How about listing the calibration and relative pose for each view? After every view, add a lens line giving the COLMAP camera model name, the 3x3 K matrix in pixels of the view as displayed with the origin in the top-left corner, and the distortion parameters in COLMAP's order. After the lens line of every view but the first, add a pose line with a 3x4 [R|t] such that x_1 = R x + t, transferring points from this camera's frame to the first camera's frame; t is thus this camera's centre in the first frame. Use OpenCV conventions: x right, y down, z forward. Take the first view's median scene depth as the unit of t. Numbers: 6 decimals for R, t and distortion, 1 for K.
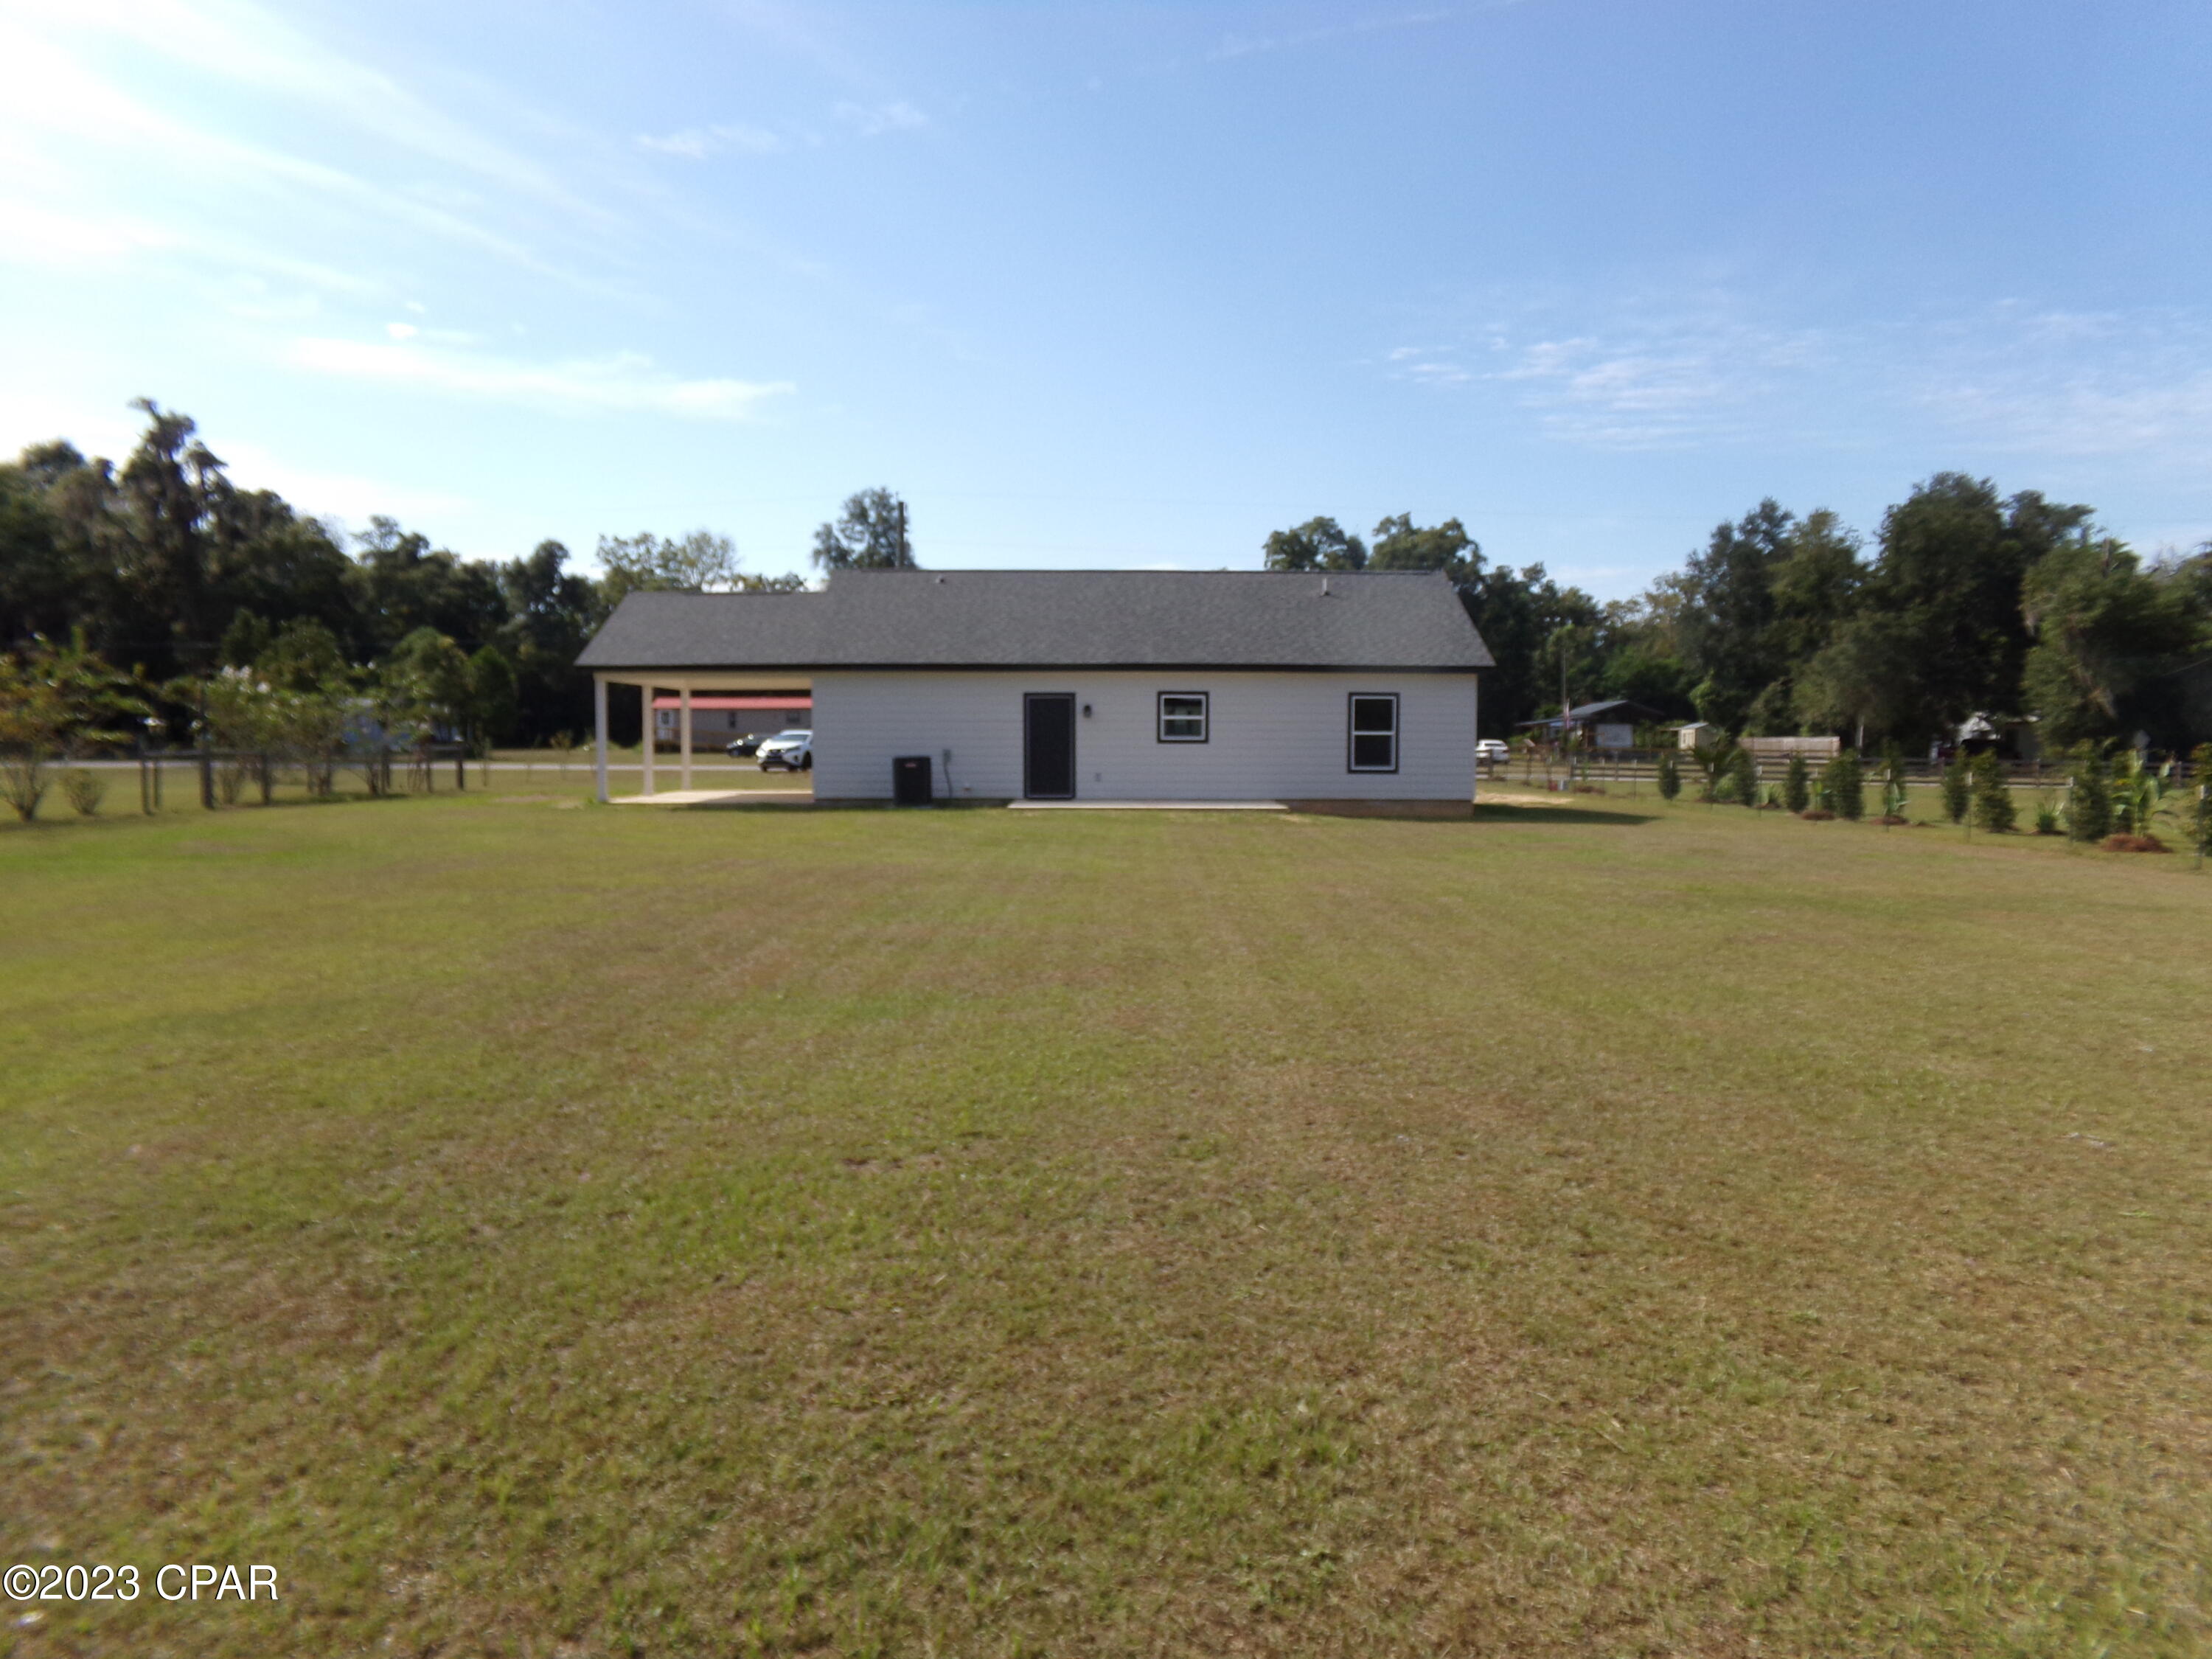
lens RADIAL K [[1537.6, 0, 1121.7], [0, 1537.6, 844.5], [0, 0, 1]] dist [-0.047763, 0.052154]
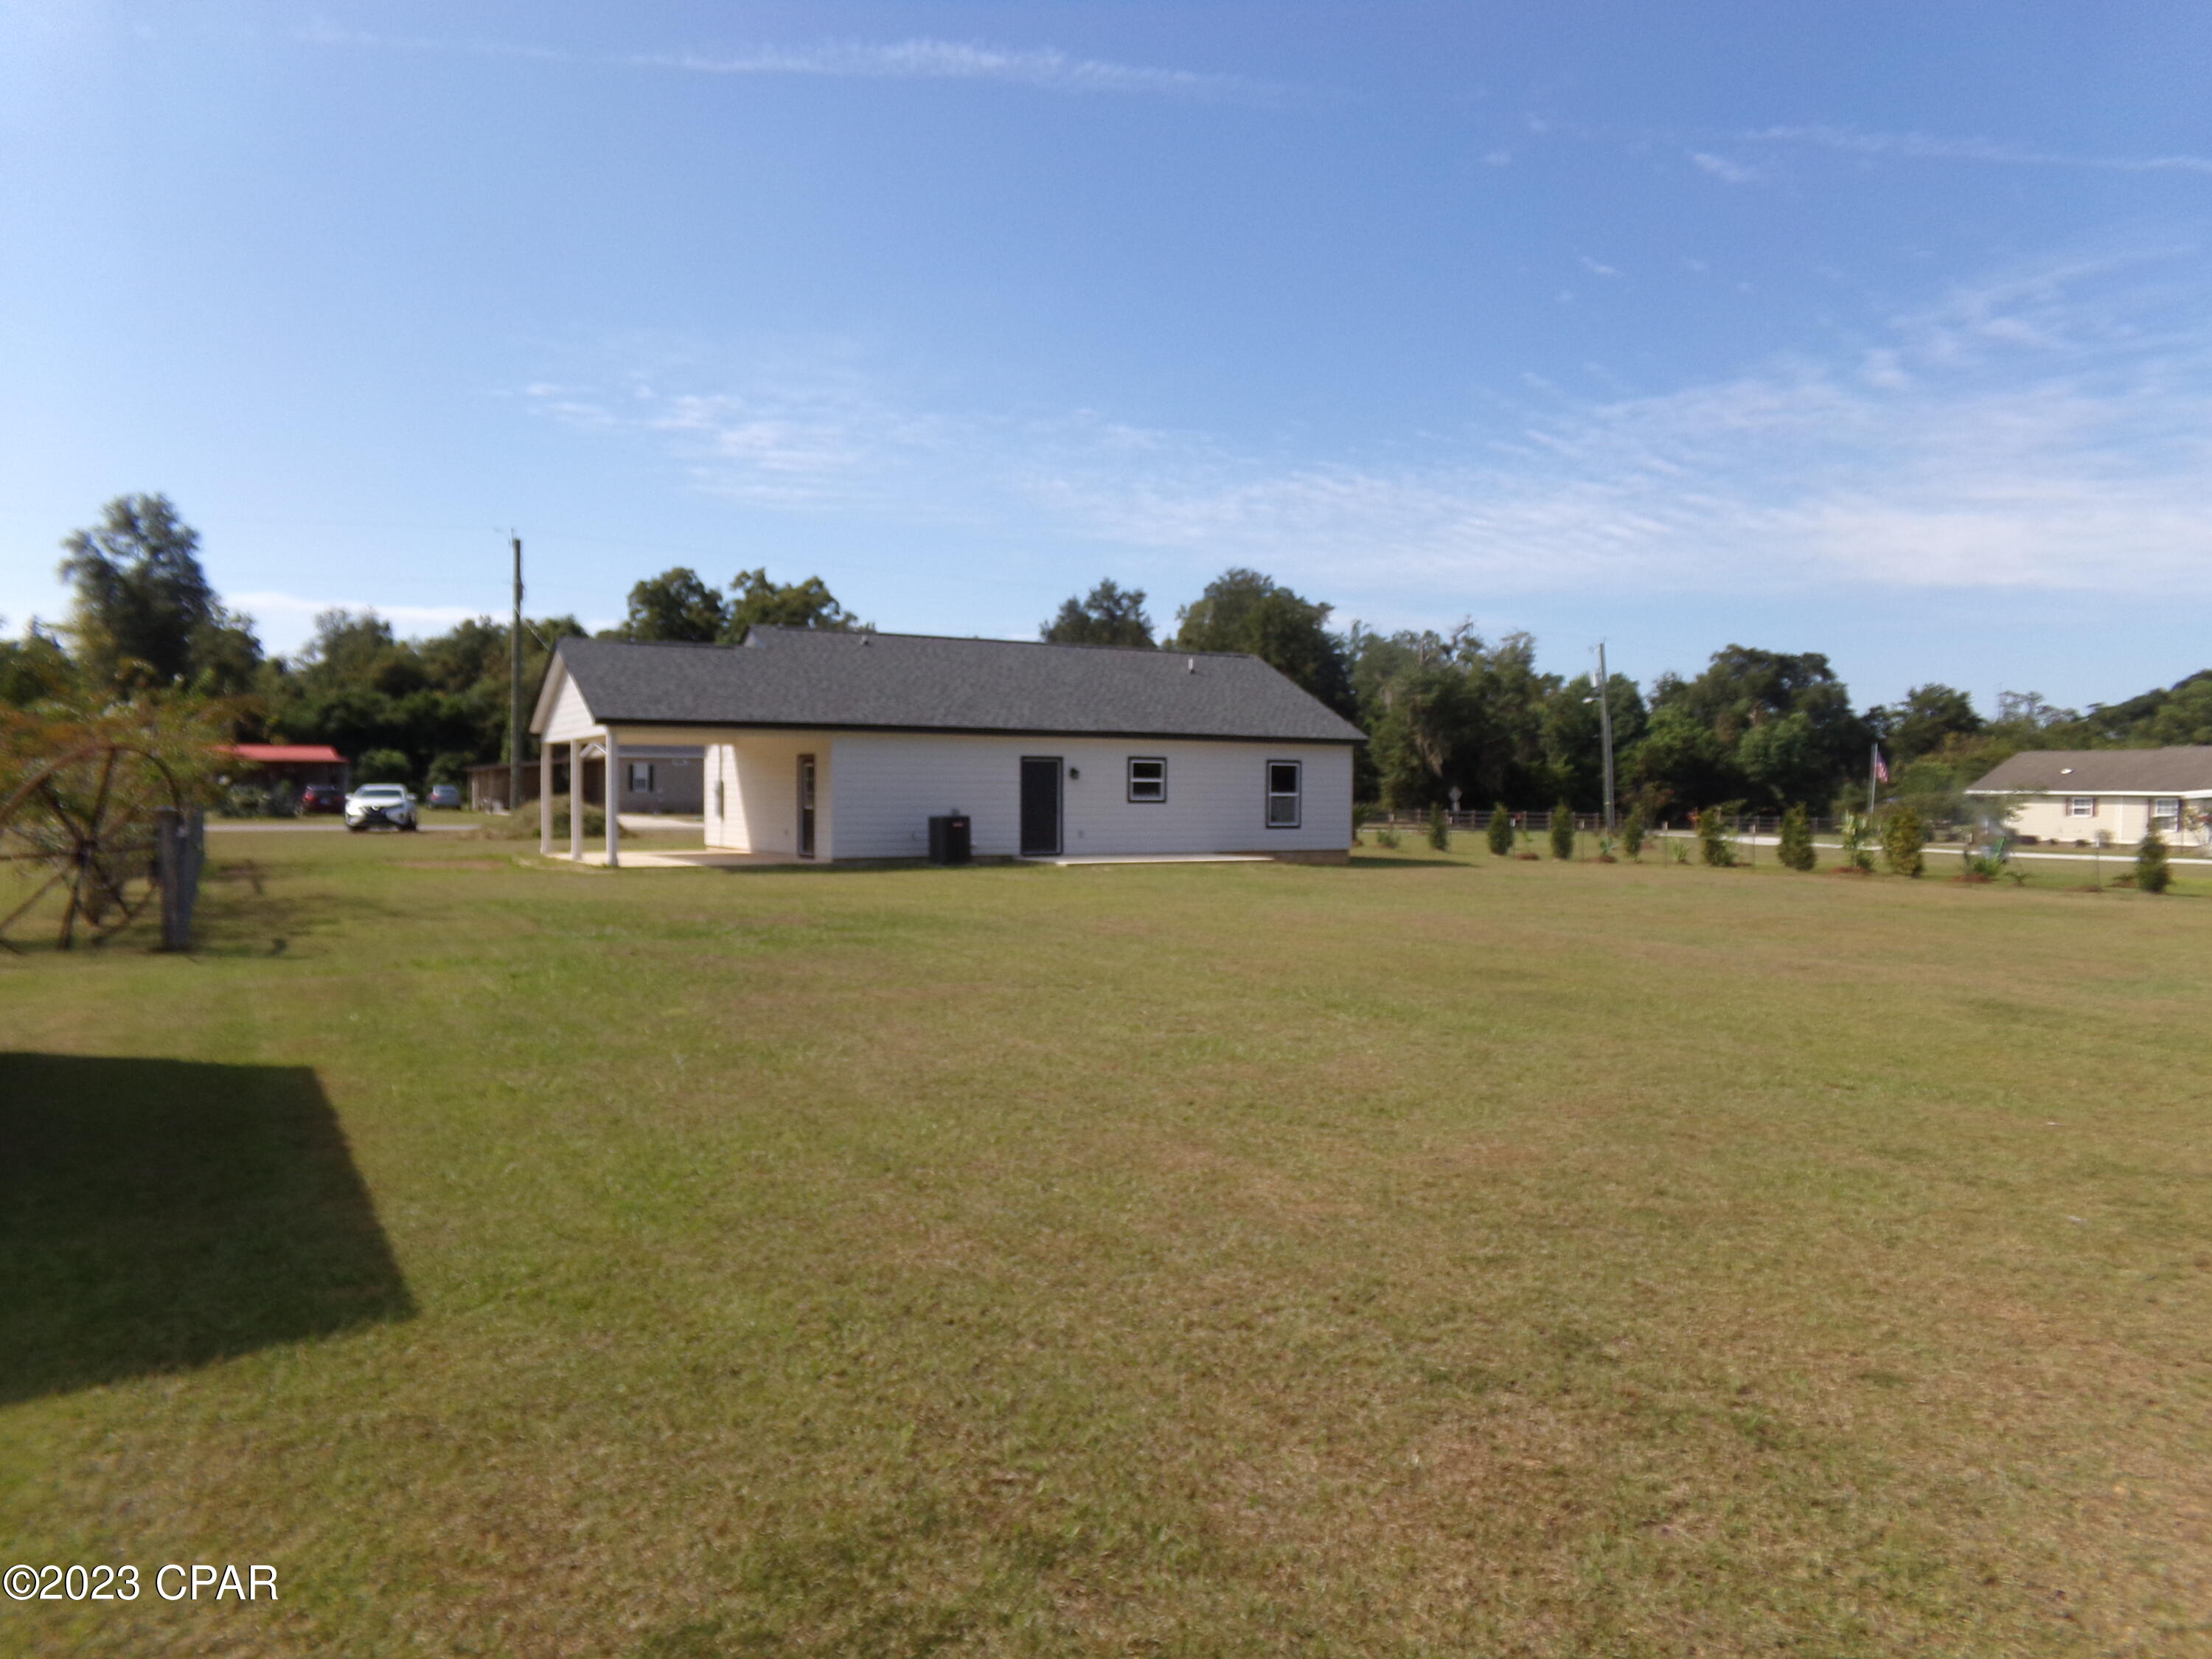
lens RADIAL K [[1537.6, 0, 1103.3], [0, 1537.6, 832.5], [0, 0, 1]] dist [-0.047763, 0.052154]
pose [[0.863396, -0.011777, 0.504390, -0.163943], [0.031460, 0.999039, -0.030526, -0.003332], [-0.503546, 0.042224, 0.862936, 0.015735]]
